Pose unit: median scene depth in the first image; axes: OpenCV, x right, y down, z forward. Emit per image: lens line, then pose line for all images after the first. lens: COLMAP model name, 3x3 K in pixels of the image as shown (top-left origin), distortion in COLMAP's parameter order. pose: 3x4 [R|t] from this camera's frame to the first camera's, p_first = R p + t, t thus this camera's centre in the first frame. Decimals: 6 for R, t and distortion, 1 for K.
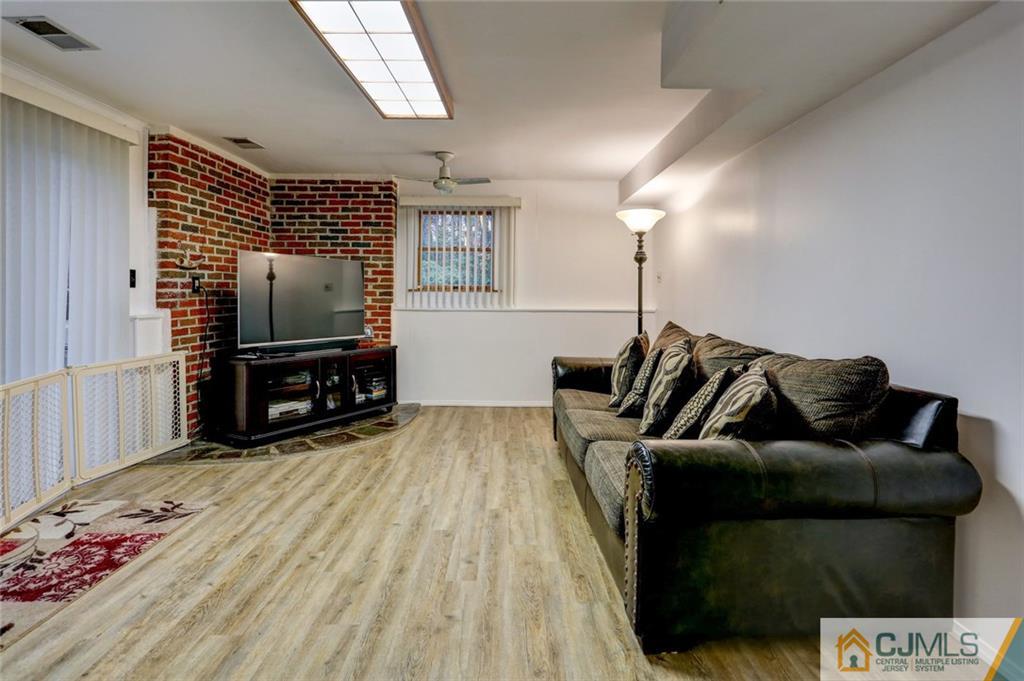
lens RADIAL K [[495.0, 0, 520.1], [0, 495.0, 296.9], [0, 0, 1]] dist [-0.009952, 0.005143]
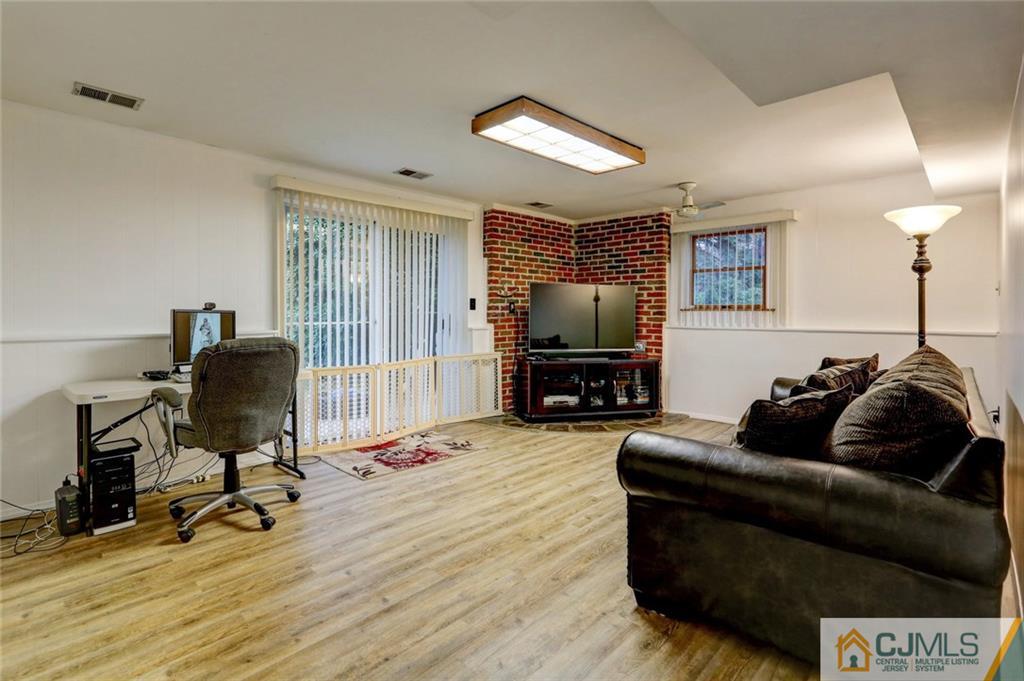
lens RADIAL K [[495.0, 0, 520.4], [0, 495.0, 314.5], [0, 0, 1]] dist [-0.009952, 0.005143]
pose [[0.720481, -0.003961, -0.693463, 0.372592], [-0.000927, 0.999977, -0.006675, 0.005459], [0.693474, 0.005452, 0.720461, -0.036277]]
